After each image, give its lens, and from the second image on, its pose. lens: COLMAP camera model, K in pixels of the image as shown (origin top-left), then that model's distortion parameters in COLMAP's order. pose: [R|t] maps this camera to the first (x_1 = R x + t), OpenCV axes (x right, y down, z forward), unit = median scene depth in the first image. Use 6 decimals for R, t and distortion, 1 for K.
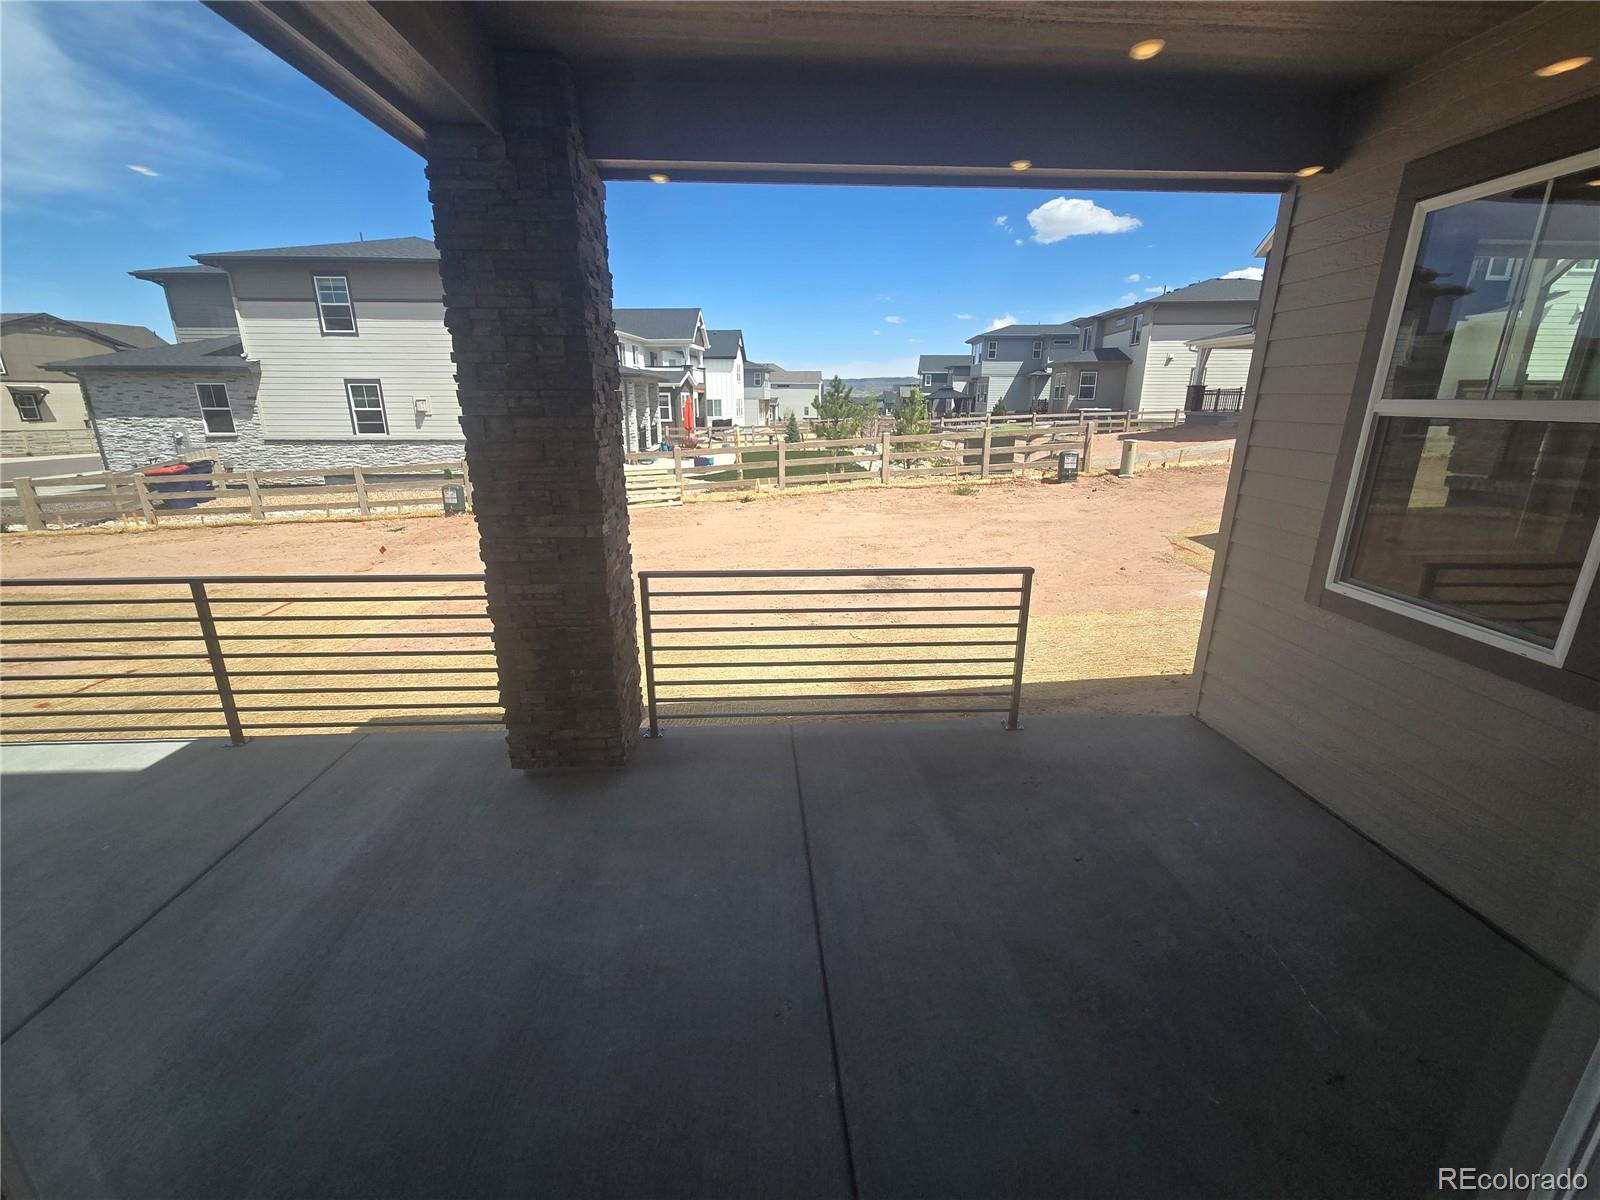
lens RADIAL K [[674.9, 0, 798.2], [0, 674.9, 594.7], [0, 0, 1]] dist [-0.001298, -0.000015]
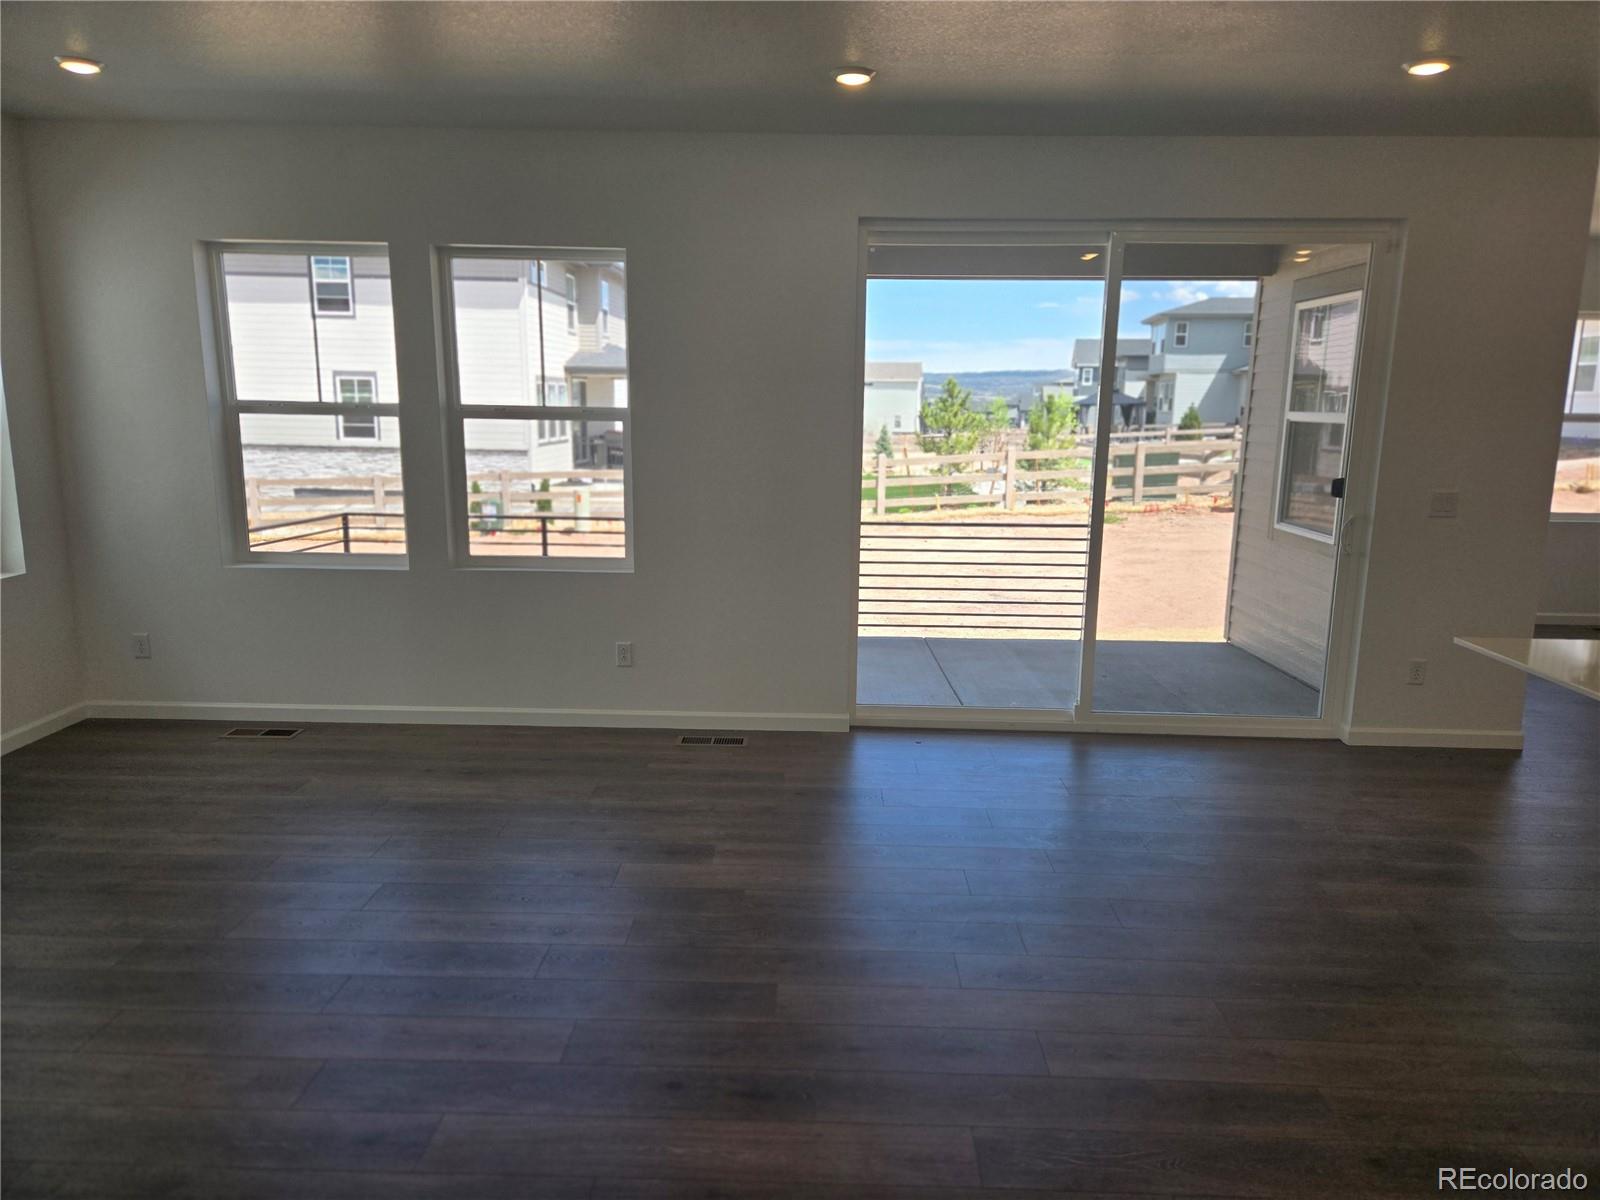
lens RADIAL K [[1109.9, 0, 800.0], [0, 1109.9, 600.0], [0, 0, 1]] dist [0.109311, -0.117742]
pose [[0.997452, 0.024240, -0.067100, -0.023988], [-0.031253, 0.993927, -0.105515, 0.076882], [0.064135, 0.107343, 0.992151, -0.273182]]
